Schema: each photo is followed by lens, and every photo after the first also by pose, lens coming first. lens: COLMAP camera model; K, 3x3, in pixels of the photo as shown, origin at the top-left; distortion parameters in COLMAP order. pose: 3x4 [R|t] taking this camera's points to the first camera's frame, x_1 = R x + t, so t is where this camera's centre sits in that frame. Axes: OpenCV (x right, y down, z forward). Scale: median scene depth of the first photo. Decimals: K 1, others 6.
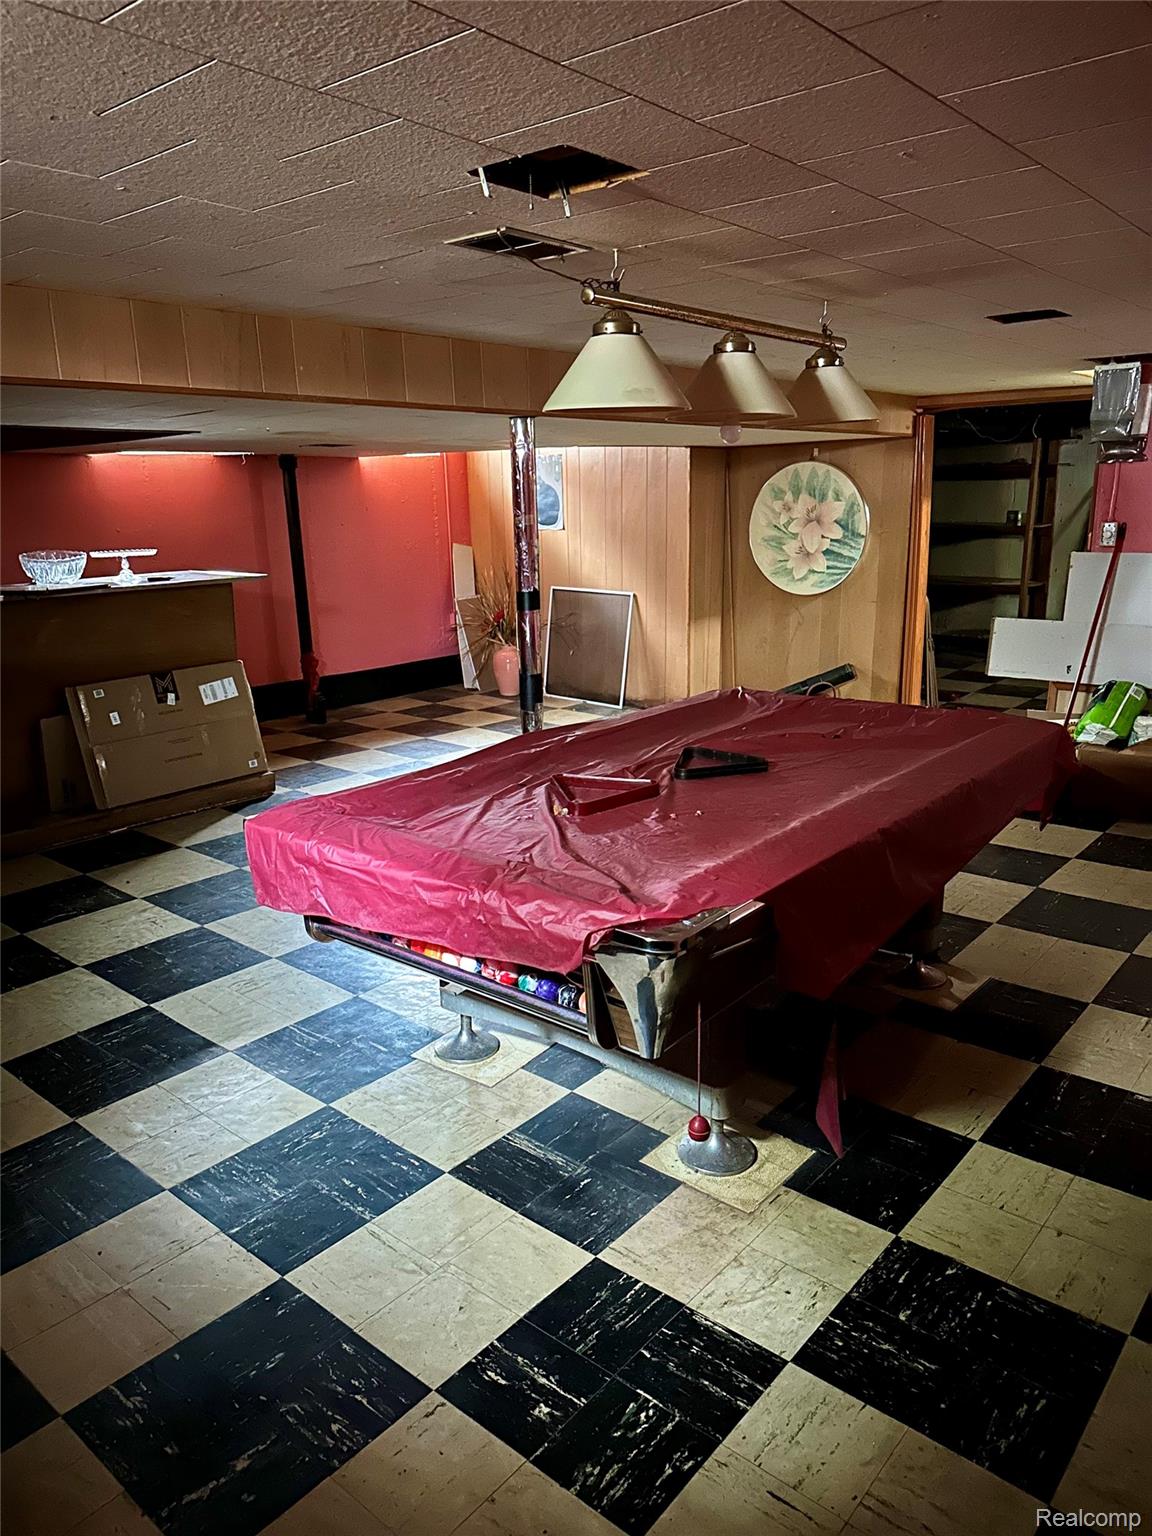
lens RADIAL K [[1082.3, 0, 576.0], [0, 1082.3, 768.0], [0, 0, 1]] dist [0.069793, -0.100153]
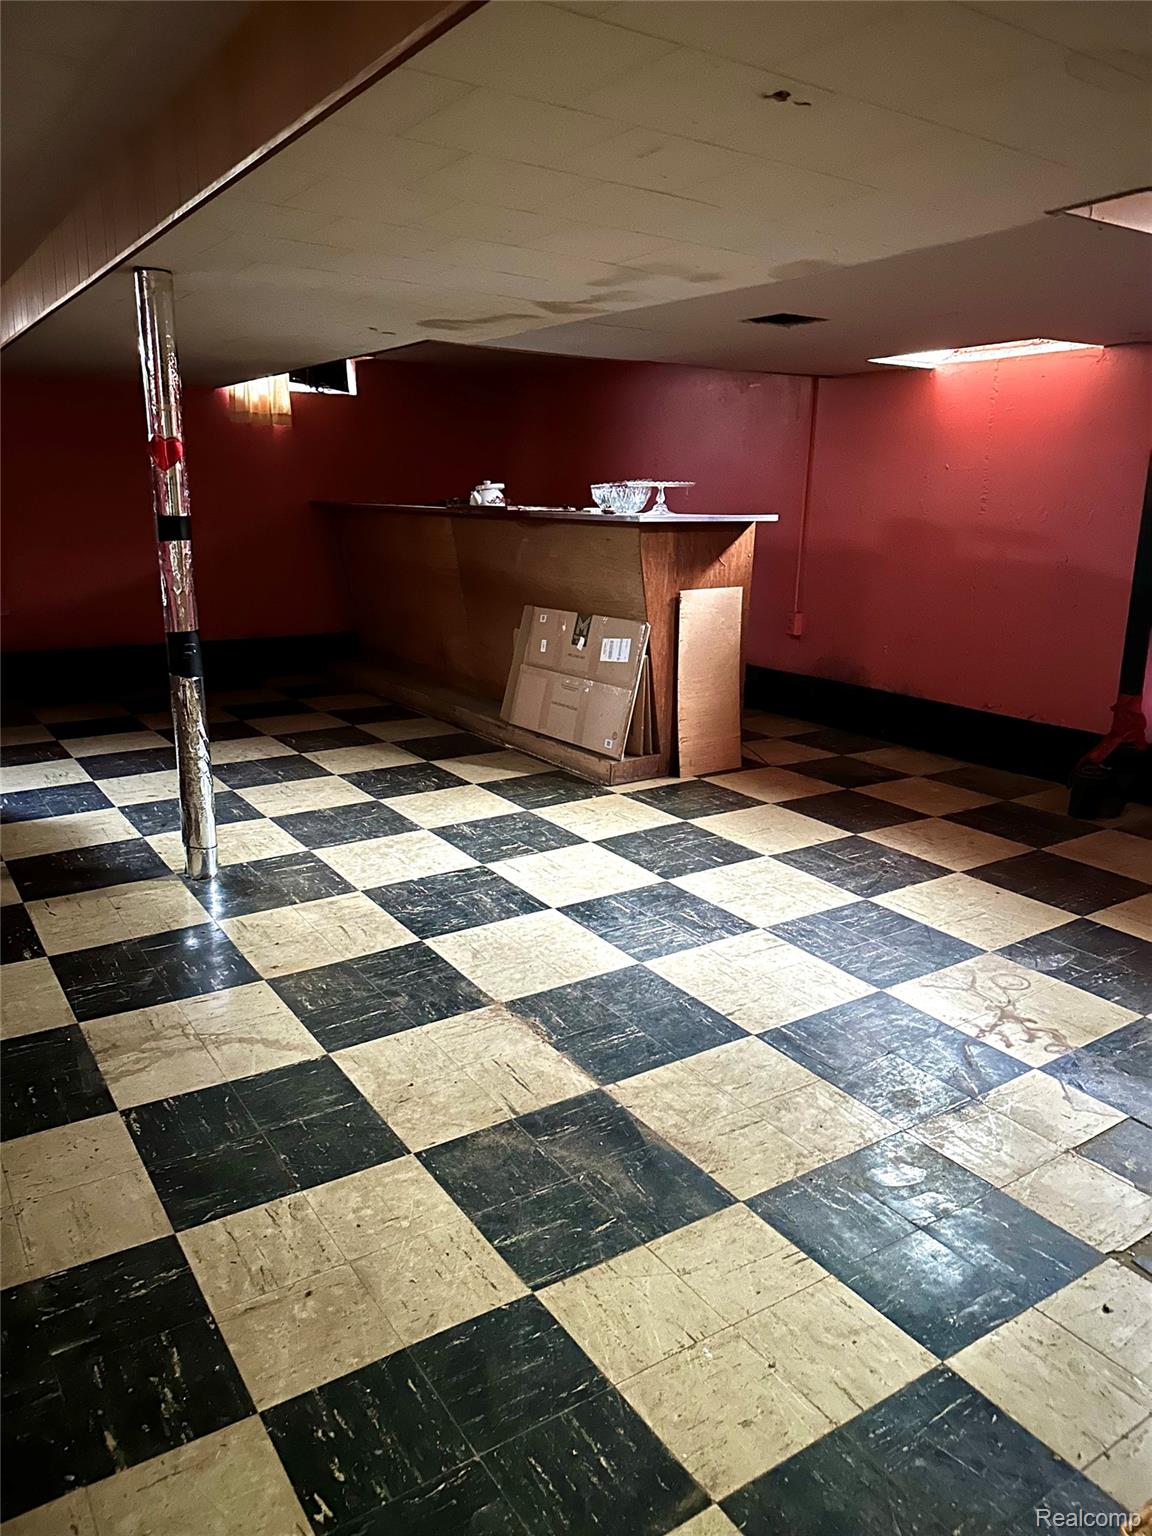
lens RADIAL K [[1082.3, 0, 576.0], [0, 1082.3, 768.0], [0, 0, 1]] dist [0.069793, -0.100153]
pose [[-0.270494, 0.256673, -0.927875, 0.490505], [-0.240101, 0.915363, 0.323206, -0.254227], [0.932301, 0.310209, -0.185973, 1.167840]]
